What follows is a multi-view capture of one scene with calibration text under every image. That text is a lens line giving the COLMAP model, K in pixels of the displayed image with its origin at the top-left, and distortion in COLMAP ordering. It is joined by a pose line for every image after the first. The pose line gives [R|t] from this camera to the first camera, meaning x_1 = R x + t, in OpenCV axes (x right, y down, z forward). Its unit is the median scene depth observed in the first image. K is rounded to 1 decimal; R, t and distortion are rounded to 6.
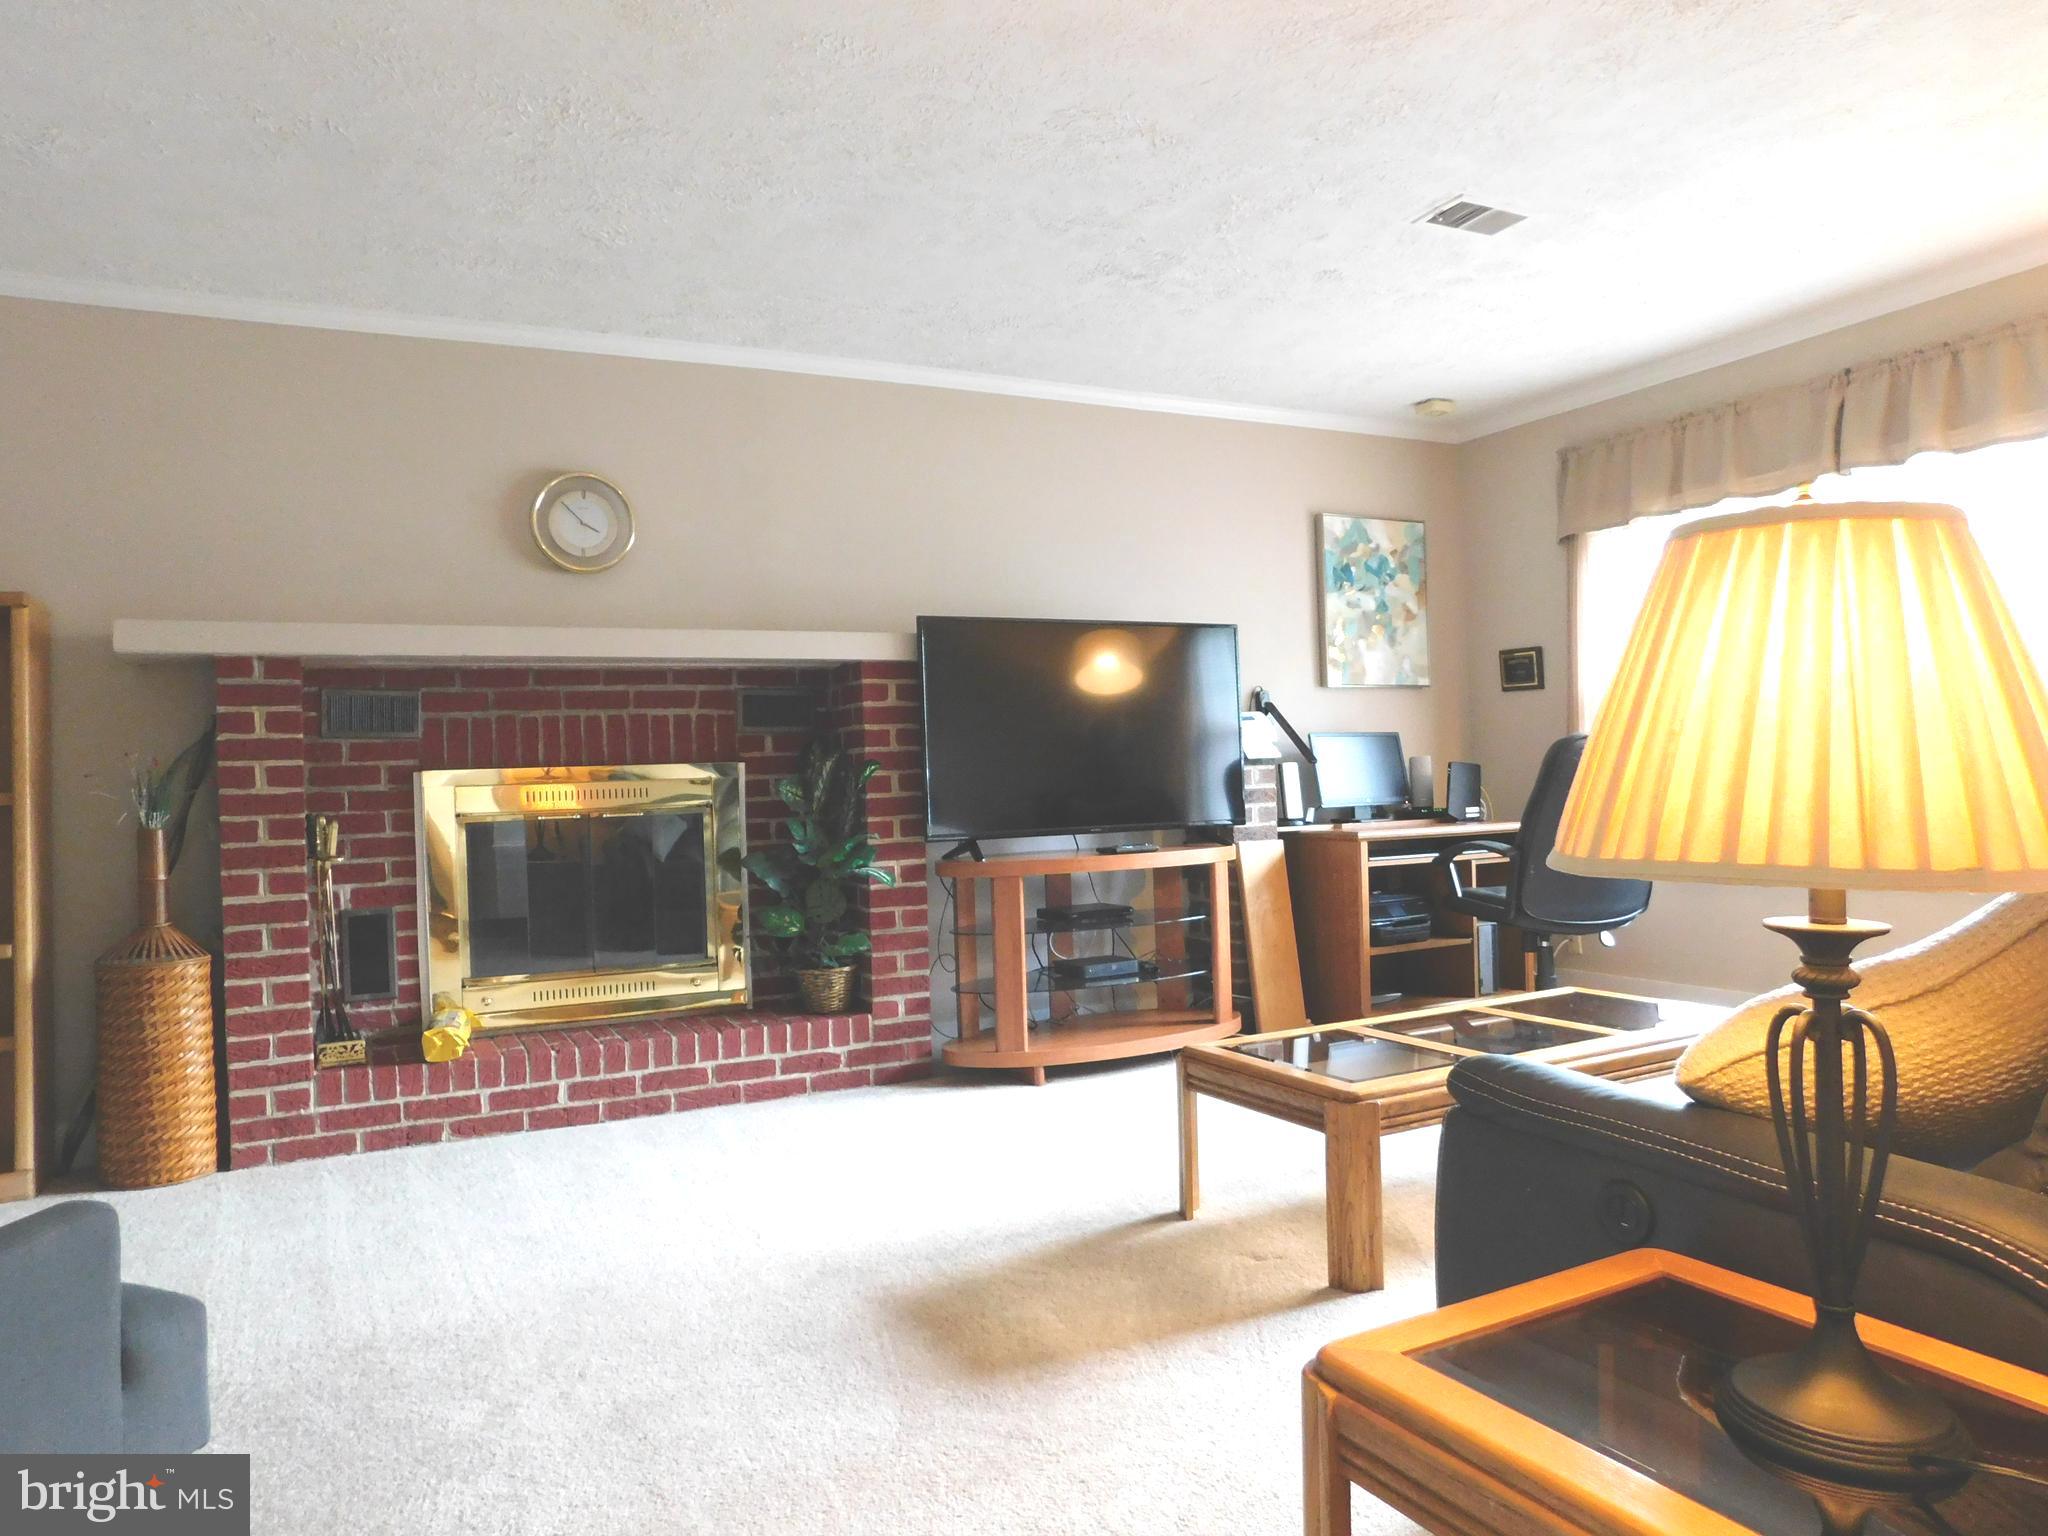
lens RADIAL K [[1359.0, 0, 1027.6], [0, 1359.0, 769.6], [0, 0, 1]] dist [-0.062310, 0.050310]
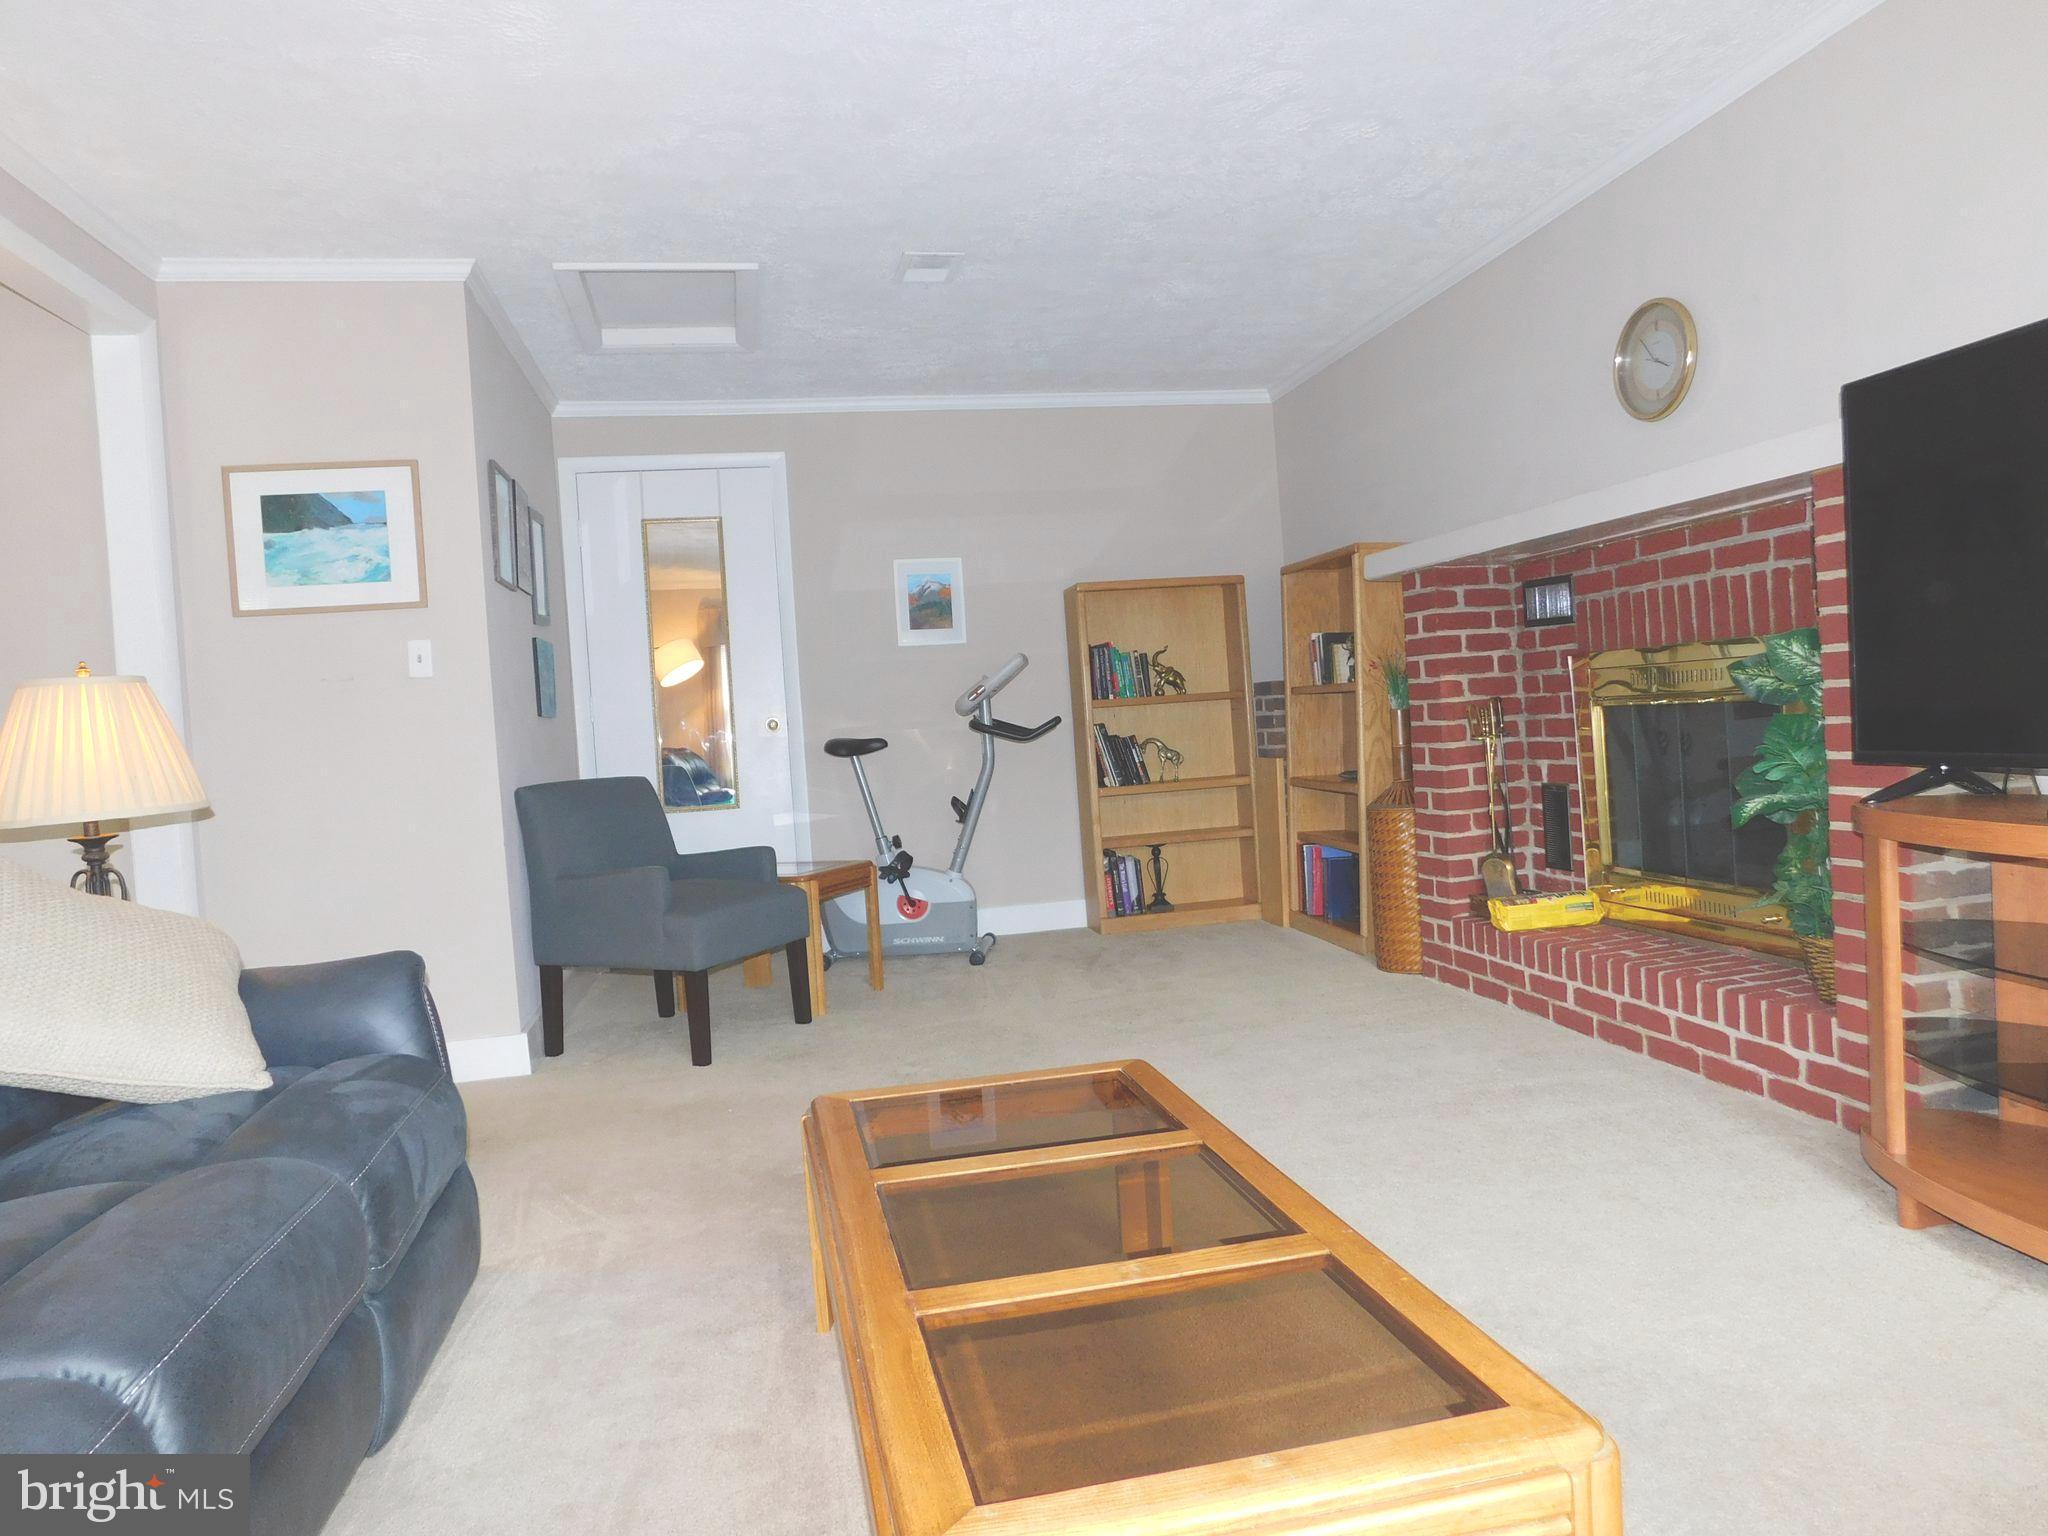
lens RADIAL K [[1359.0, 0, 1023.4], [0, 1359.0, 767.6], [0, 0, 1]] dist [-0.062310, 0.050310]
pose [[-0.261009, 0.090684, -0.961068, 0.648182], [0.085779, 0.993818, 0.070478, -0.021250], [0.961518, -0.064044, -0.267174, 0.870087]]
